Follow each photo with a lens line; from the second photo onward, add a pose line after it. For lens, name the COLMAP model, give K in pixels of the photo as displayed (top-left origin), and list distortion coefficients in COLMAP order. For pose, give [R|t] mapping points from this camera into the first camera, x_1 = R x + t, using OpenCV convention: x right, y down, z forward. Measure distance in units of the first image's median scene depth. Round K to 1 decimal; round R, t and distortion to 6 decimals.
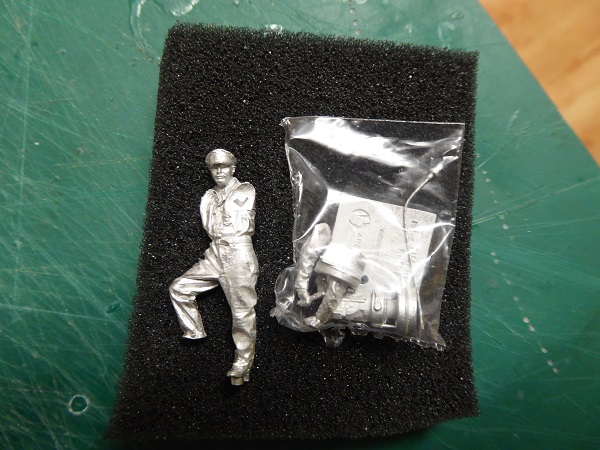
lens RADIAL K [[438.0, 0, 301.7], [0, 438.0, 224.1], [0, 0, 1]] dist [-0.005037, -0.000898]
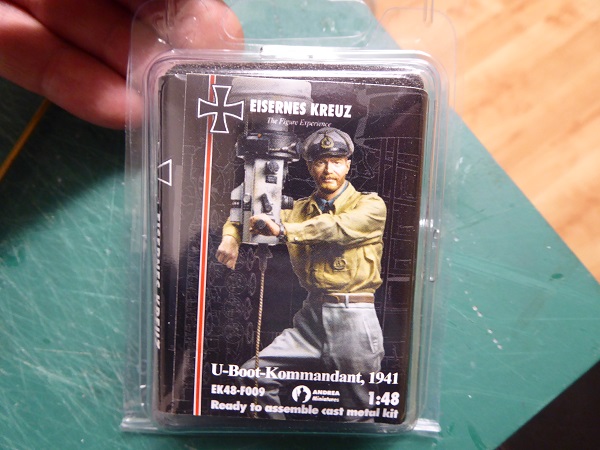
lens RADIAL K [[438.0, 0, 298.9], [0, 438.0, 225.6], [0, 0, 1]] dist [-0.005037, -0.000898]
pose [[0.999021, -0.008569, -0.043390, 0.037556], [0.002356, 0.989969, -0.141265, 0.162855], [0.044165, 0.141025, 0.989020, -0.395778]]
